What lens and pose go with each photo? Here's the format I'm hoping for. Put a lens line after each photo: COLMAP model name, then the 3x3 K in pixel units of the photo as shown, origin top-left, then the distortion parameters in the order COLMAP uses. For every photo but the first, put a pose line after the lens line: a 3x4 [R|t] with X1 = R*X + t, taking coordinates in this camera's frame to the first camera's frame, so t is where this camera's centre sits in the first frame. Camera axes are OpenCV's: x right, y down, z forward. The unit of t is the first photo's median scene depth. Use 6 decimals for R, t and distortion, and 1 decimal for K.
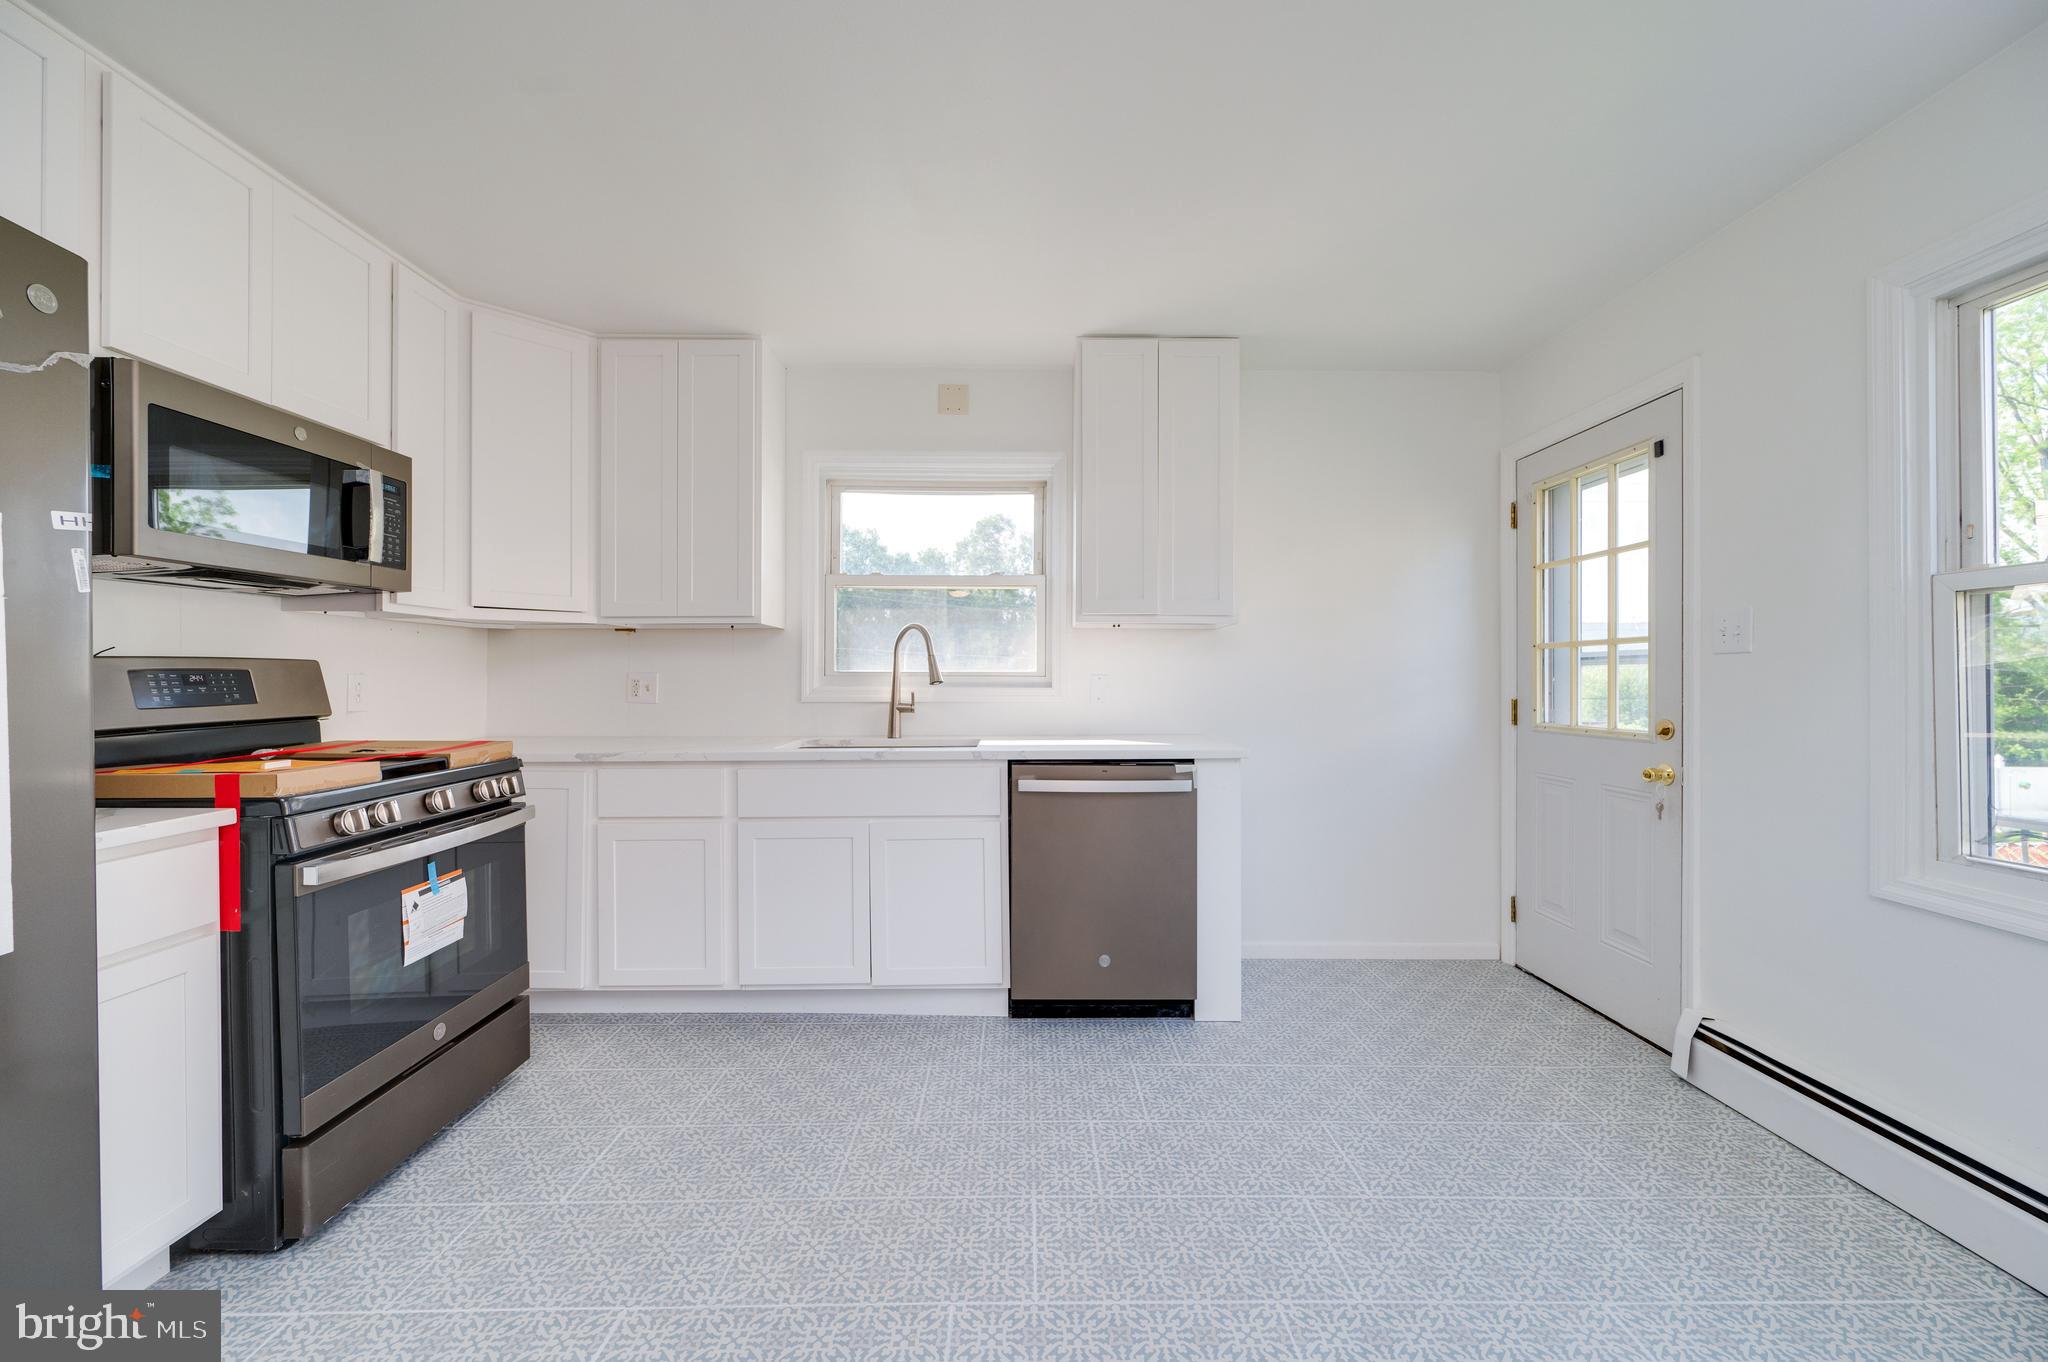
lens RADIAL K [[813.0, 0, 1034.6], [0, 813.0, 680.3], [0, 0, 1]] dist [0.002143, 0.000218]
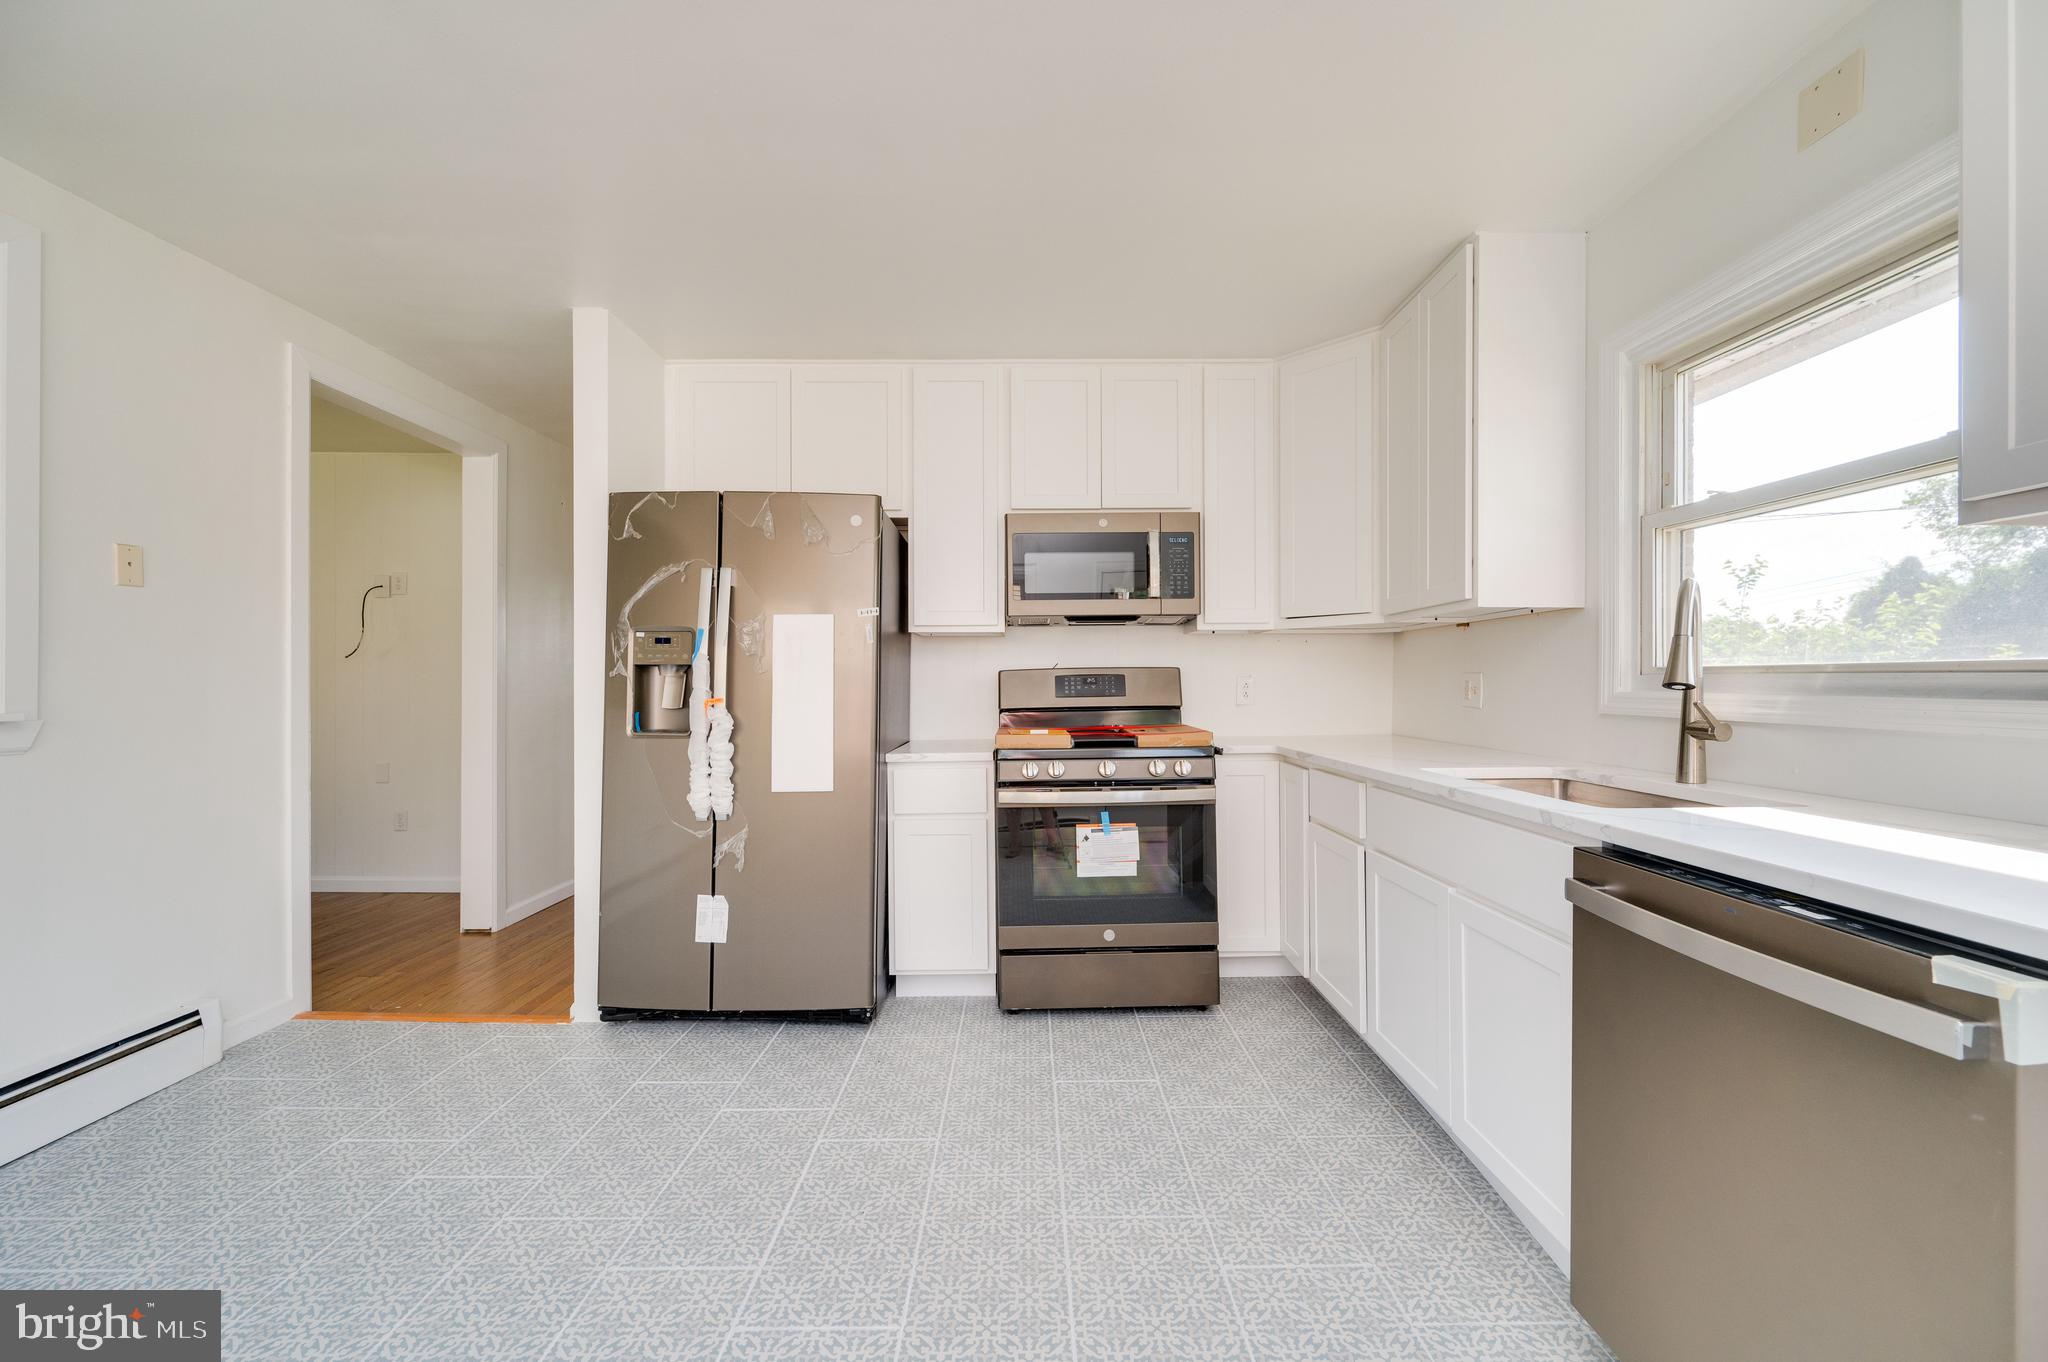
lens RADIAL K [[813.0, 0, 1022.1], [0, 813.0, 681.2], [0, 0, 1]] dist [0.002143, 0.000218]
pose [[-0.018804, 0.001202, -0.999822, 0.505615], [0.000600, 0.999999, 0.001191, -0.001711], [0.999823, -0.000577, -0.018805, 0.680477]]
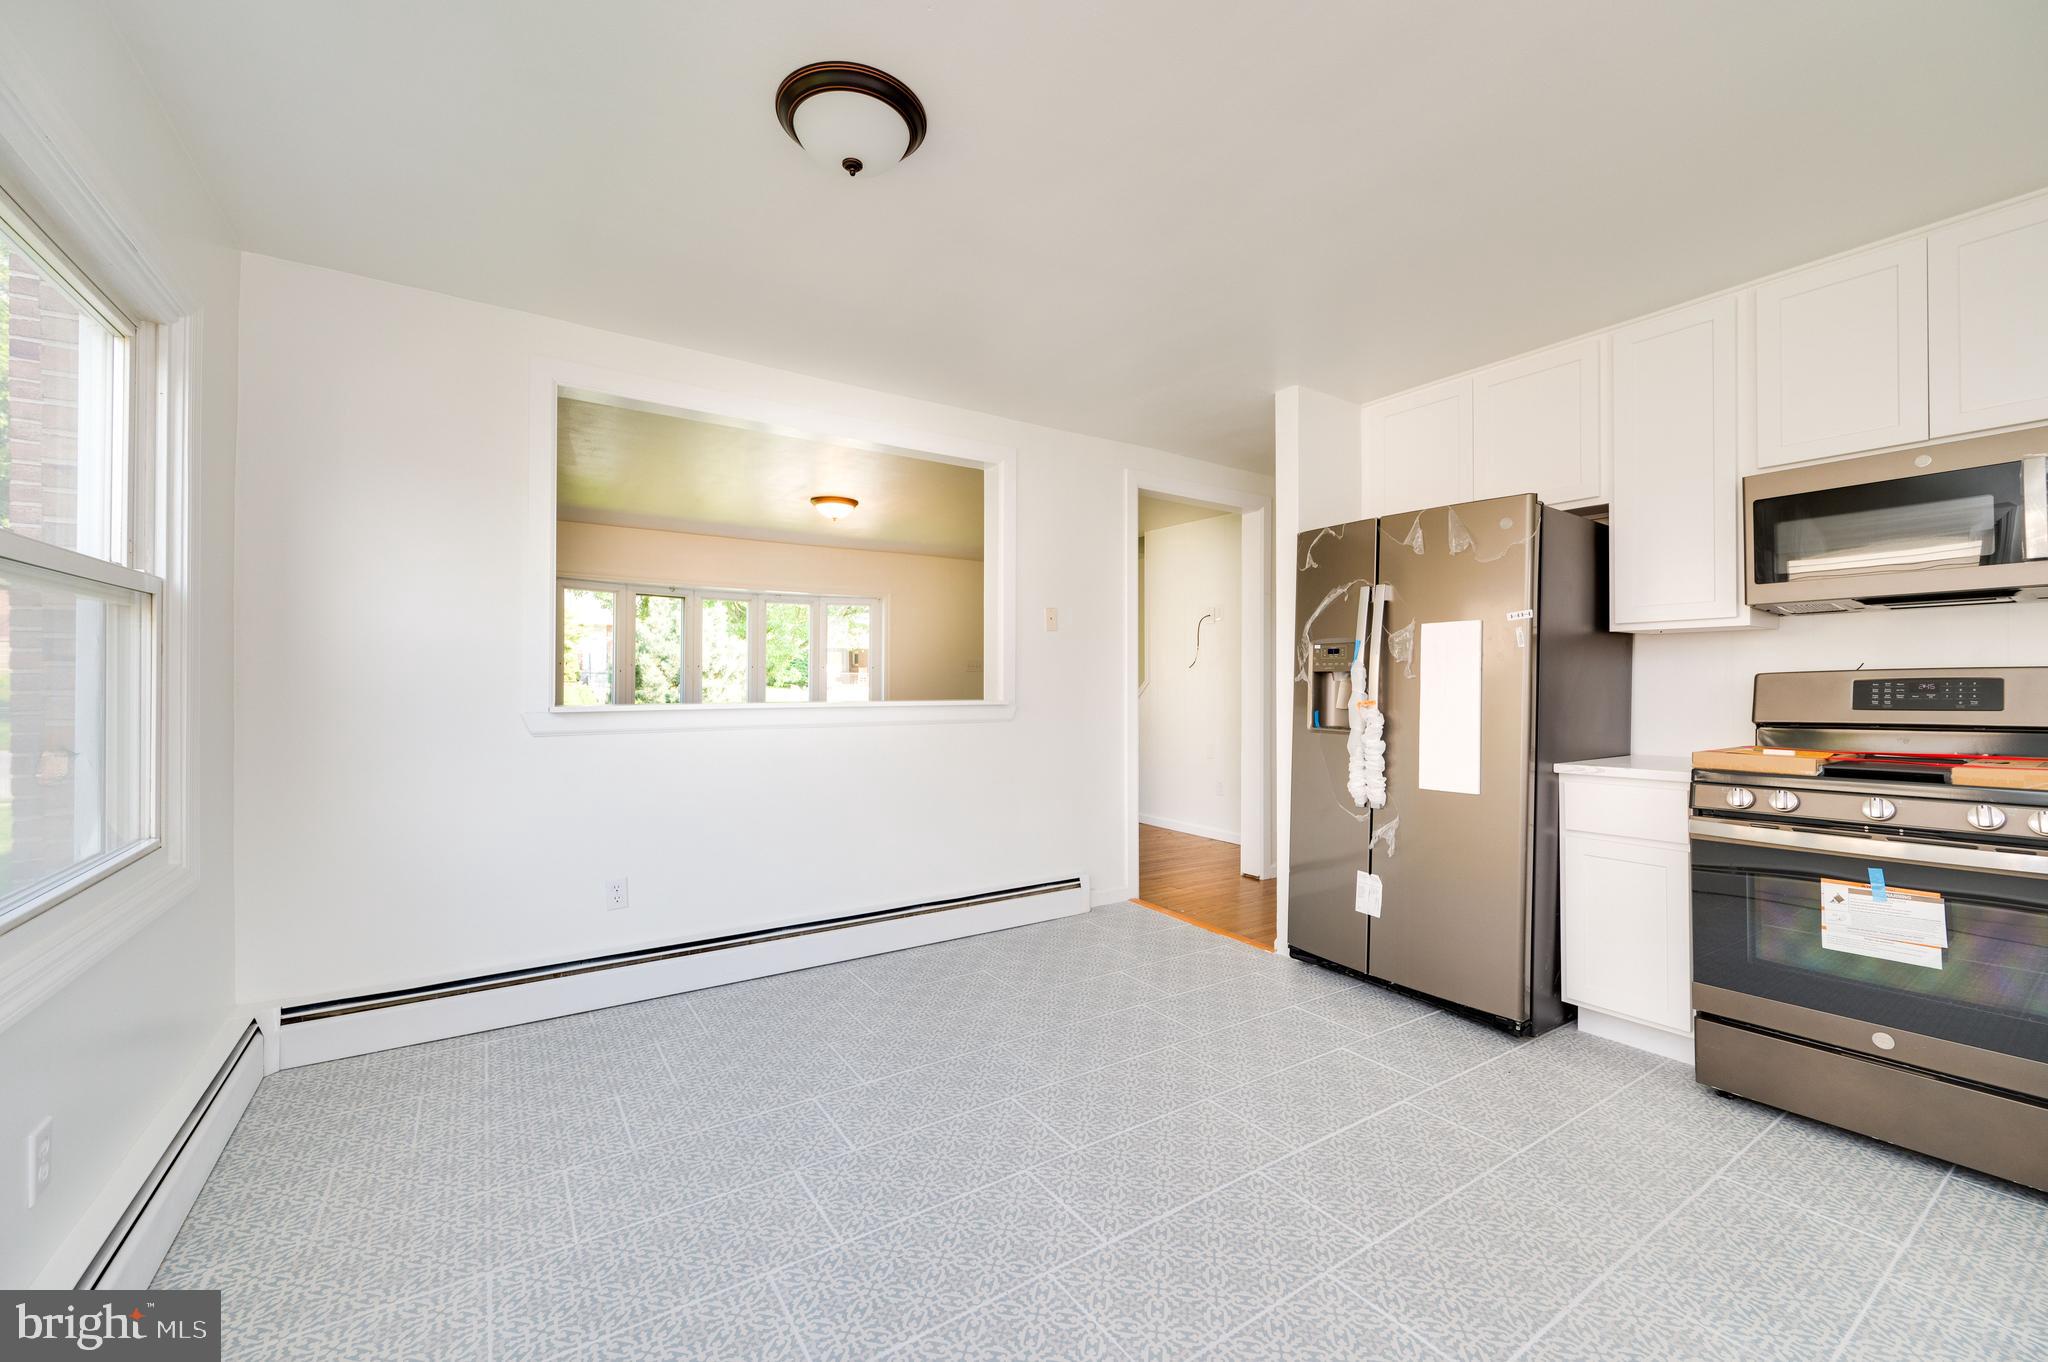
lens RADIAL K [[813.0, 0, 1017.0], [0, 813.0, 681.1], [0, 0, 1]] dist [0.002143, 0.000218]
pose [[-0.843736, 0.000516, -0.536758, 0.541571], [0.000415, 1.000000, 0.000308, -0.007858], [0.536758, 0.000037, -0.843736, 0.986780]]
